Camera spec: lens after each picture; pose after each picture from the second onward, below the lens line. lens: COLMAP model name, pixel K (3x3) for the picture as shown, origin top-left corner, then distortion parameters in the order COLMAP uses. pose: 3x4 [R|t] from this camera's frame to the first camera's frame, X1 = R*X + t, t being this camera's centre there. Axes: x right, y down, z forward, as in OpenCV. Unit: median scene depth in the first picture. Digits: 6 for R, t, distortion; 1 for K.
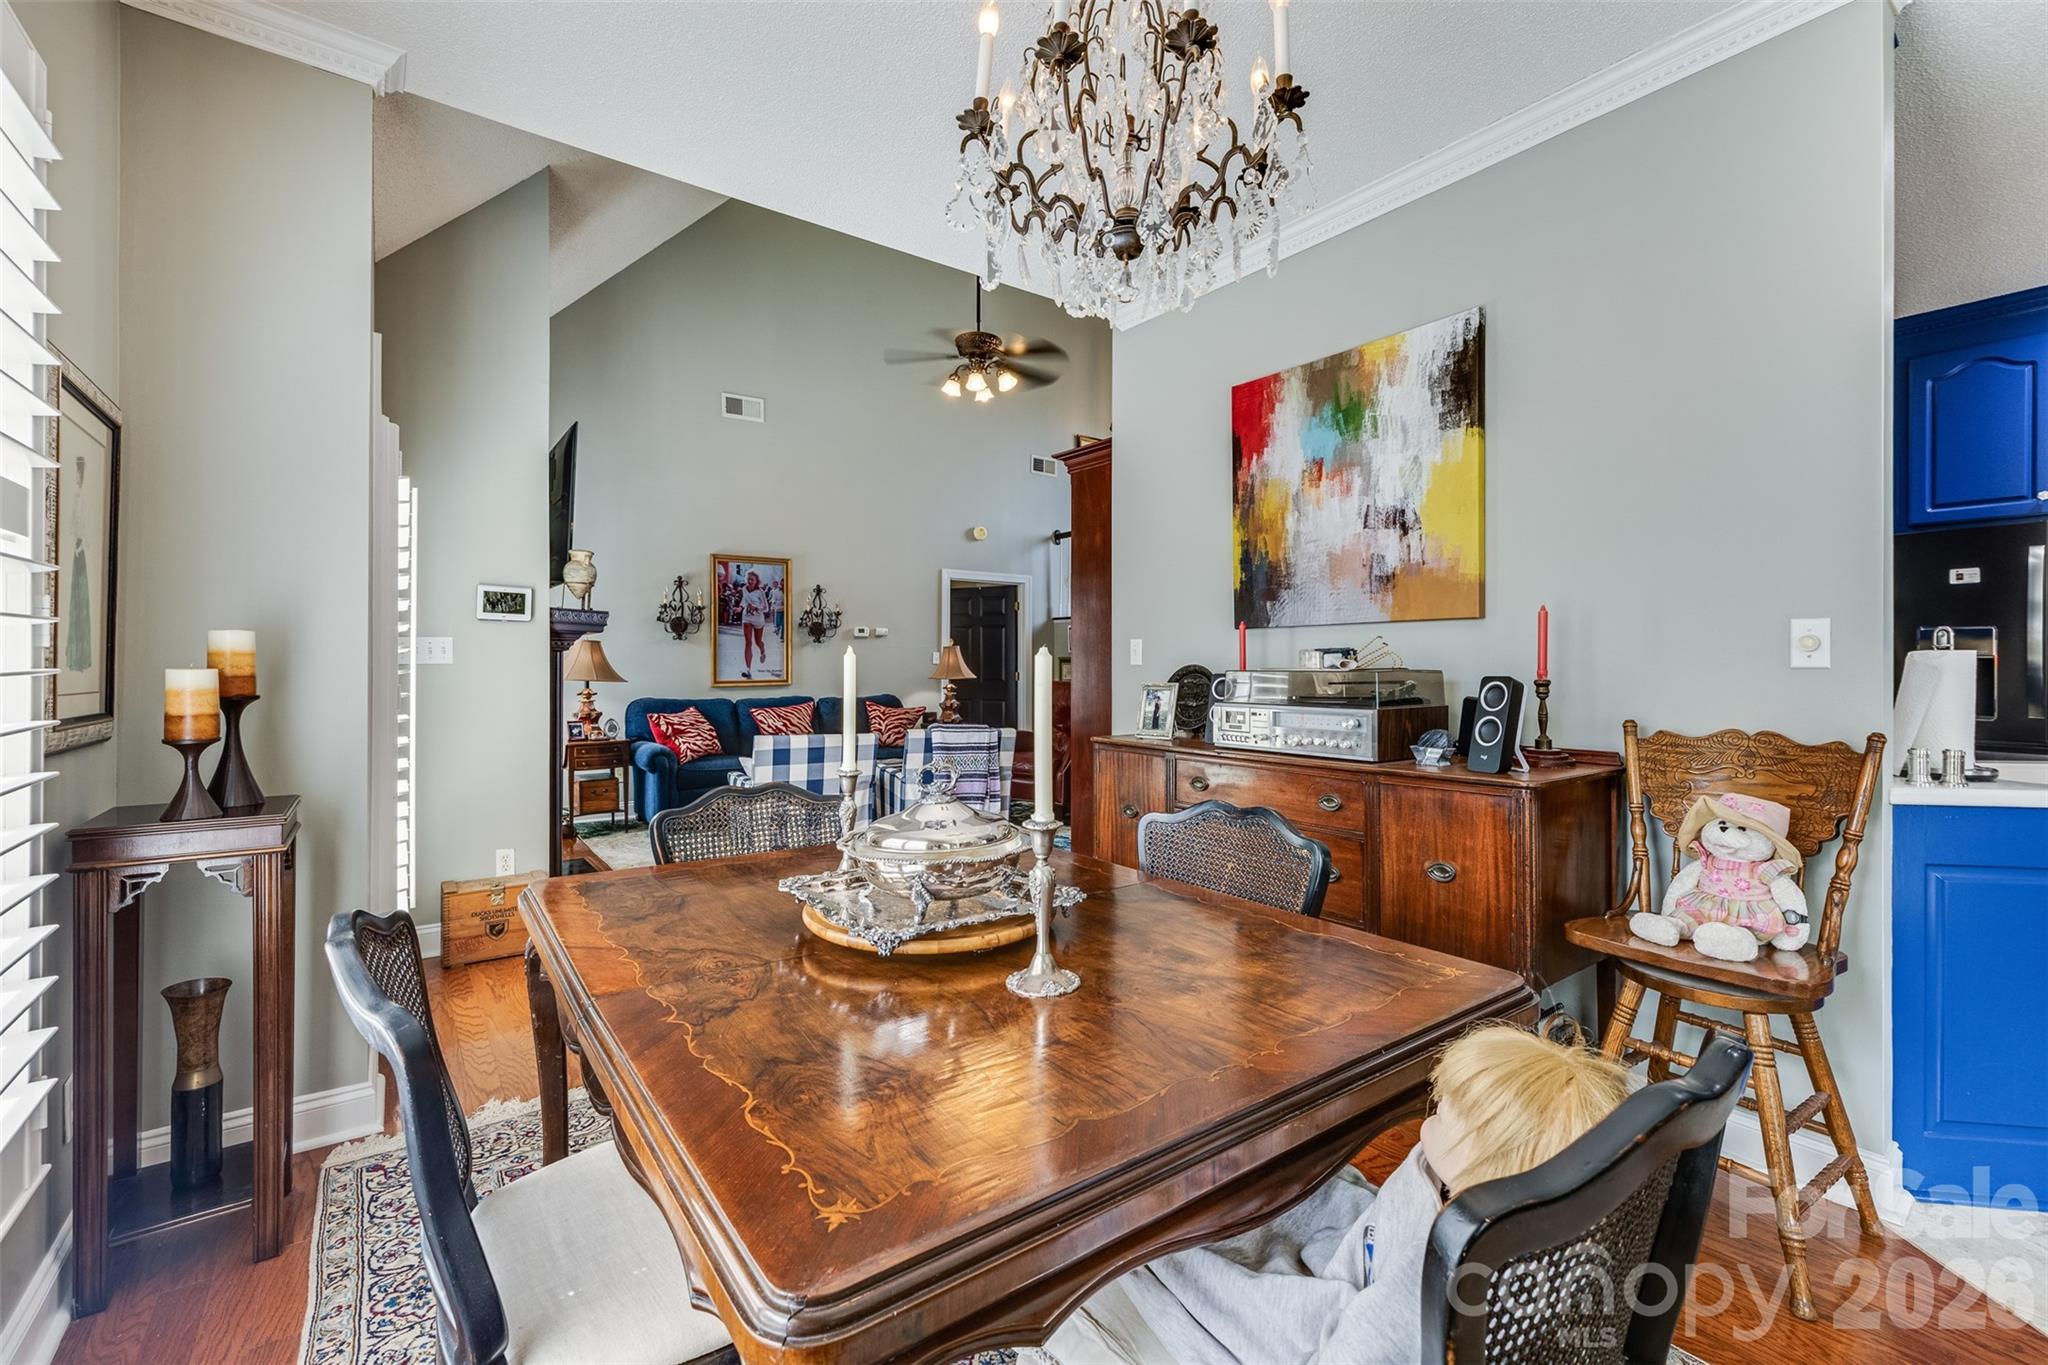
lens RADIAL K [[870.1, 0, 1011.8], [0, 870.1, 673.5], [0, 0, 1]] dist [-0.000350, -0.001057]
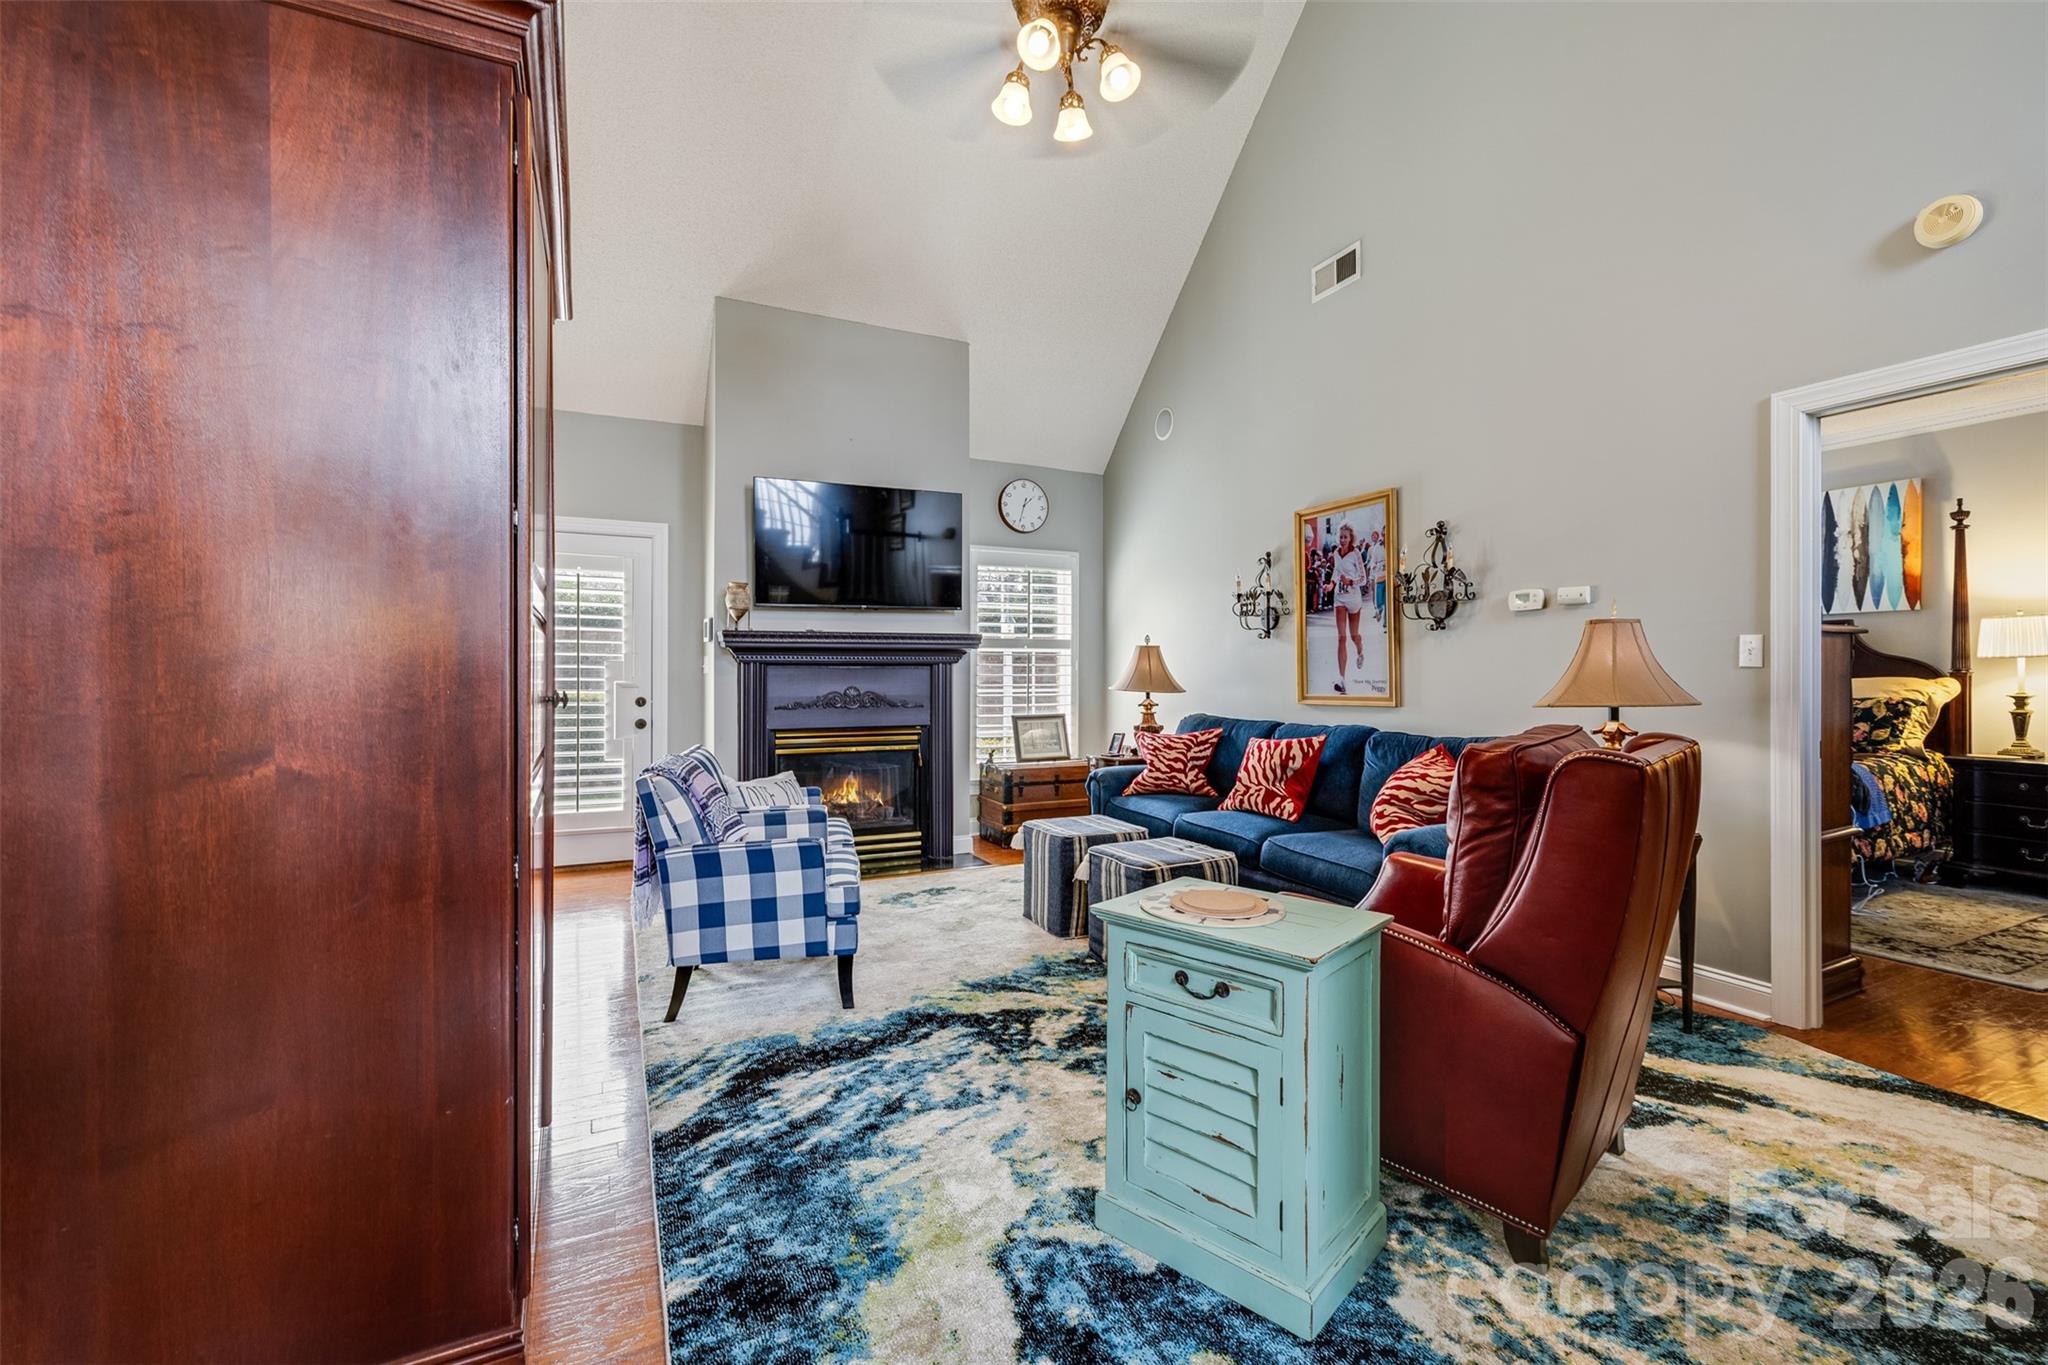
lens RADIAL K [[870.1, 0, 1025.9], [0, 870.1, 679.4], [0, 0, 1]] dist [-0.000350, -0.001057]
pose [[-0.167413, 0.004970, -0.985874, 0.425942], [-0.005336, 0.999968, 0.005947, -0.008344], [0.985872, 0.006256, -0.167381, 1.032044]]
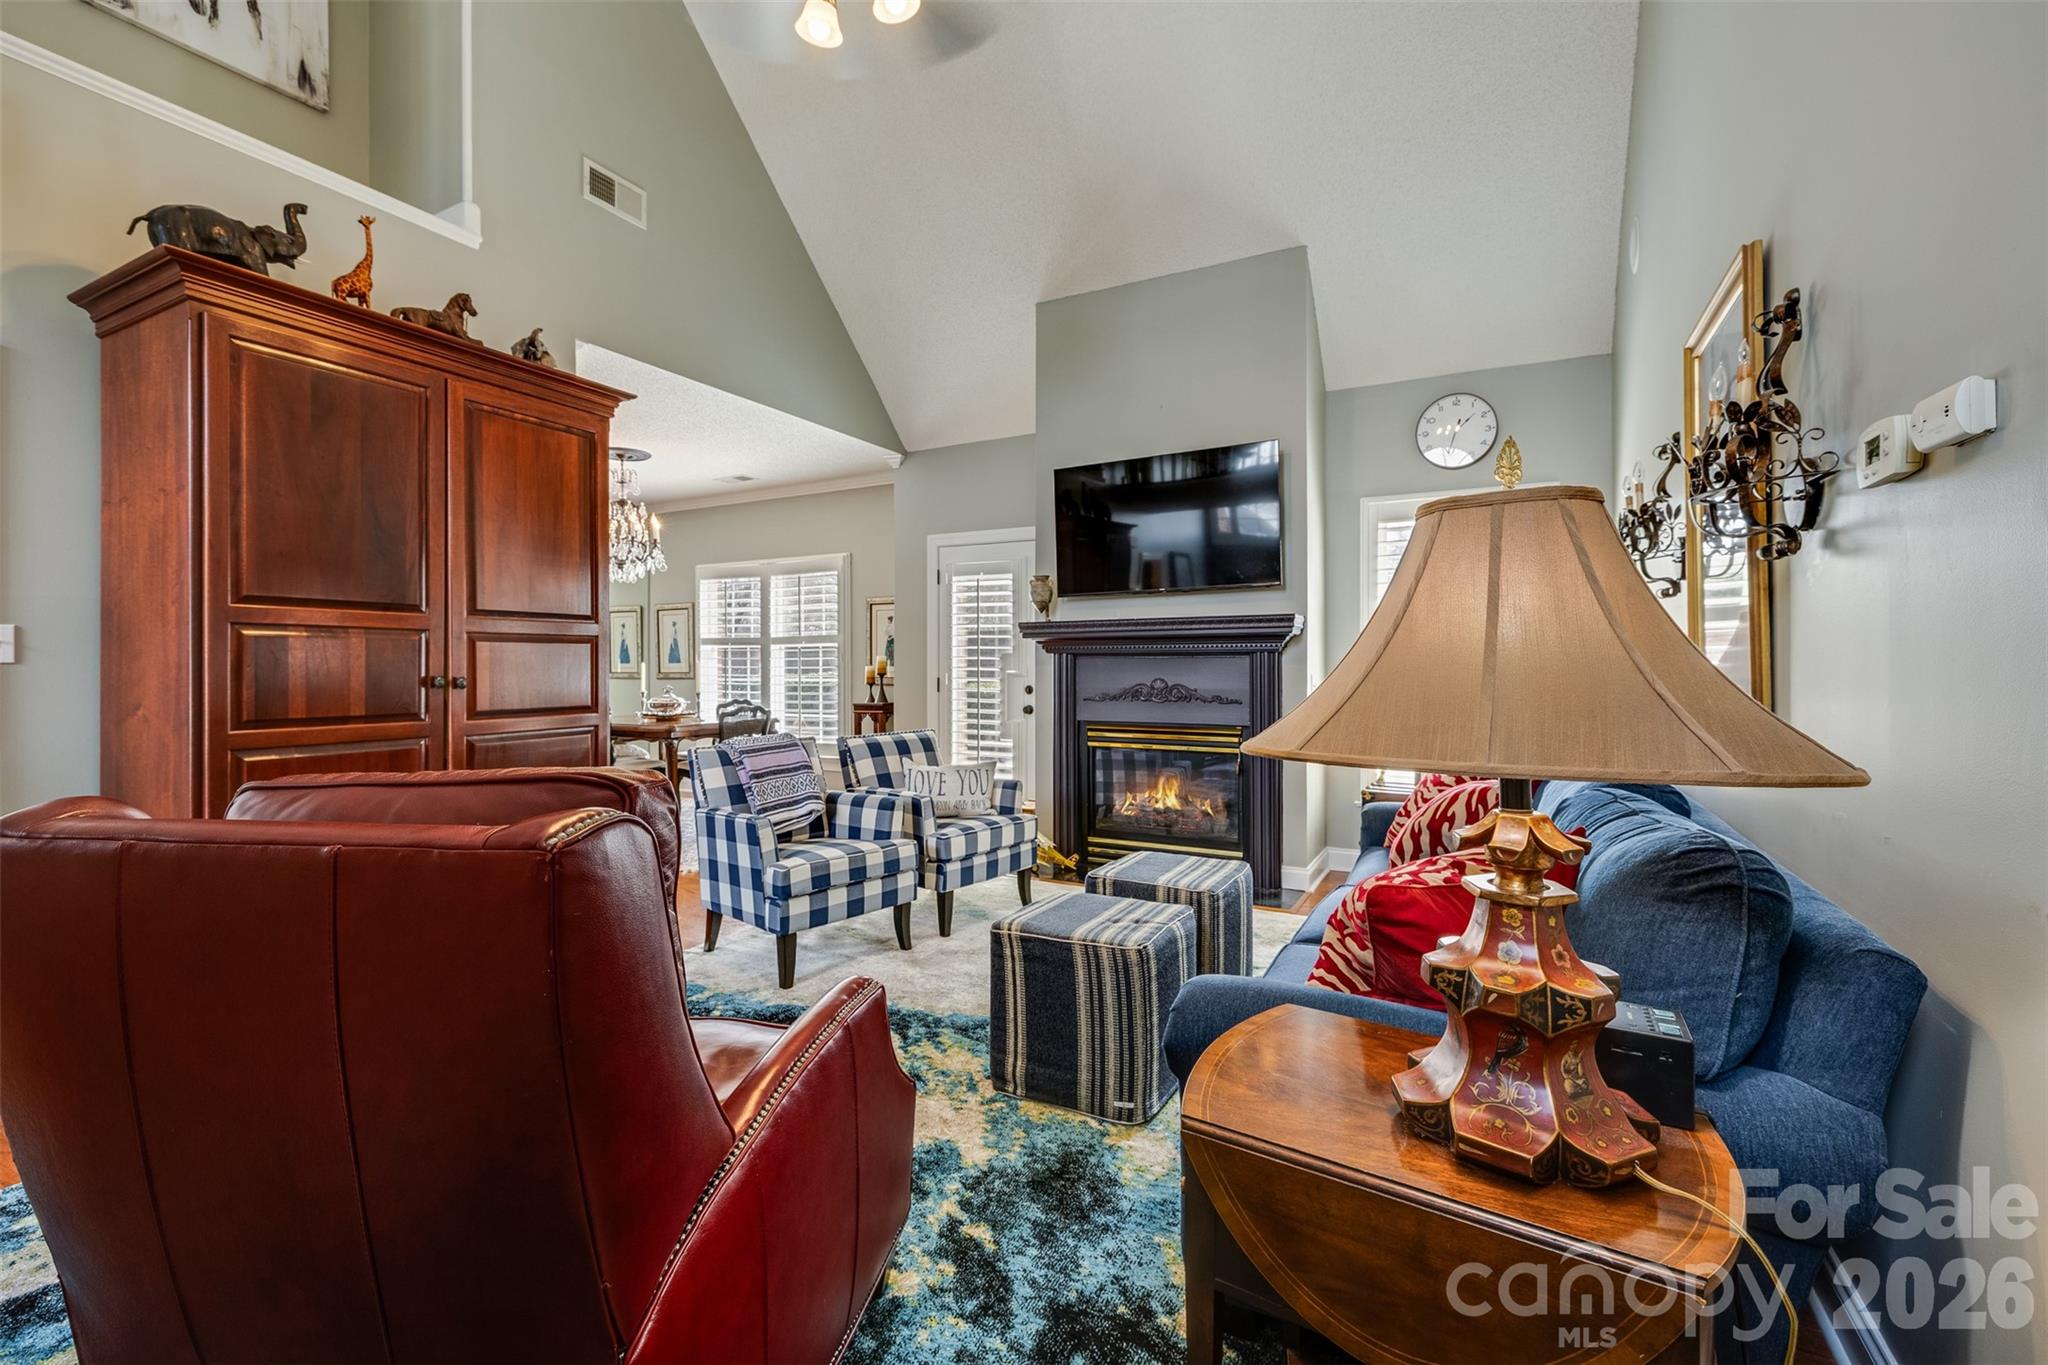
lens RADIAL K [[870.1, 0, 1030.7], [0, 870.1, 666.2], [0, 0, 1]] dist [-0.000350, -0.001057]
pose [[-0.899699, 0.000165, -0.436510, 0.054373], [-0.002762, 0.999978, 0.006071, -0.010574], [0.436501, 0.006668, -0.899679, 1.368628]]
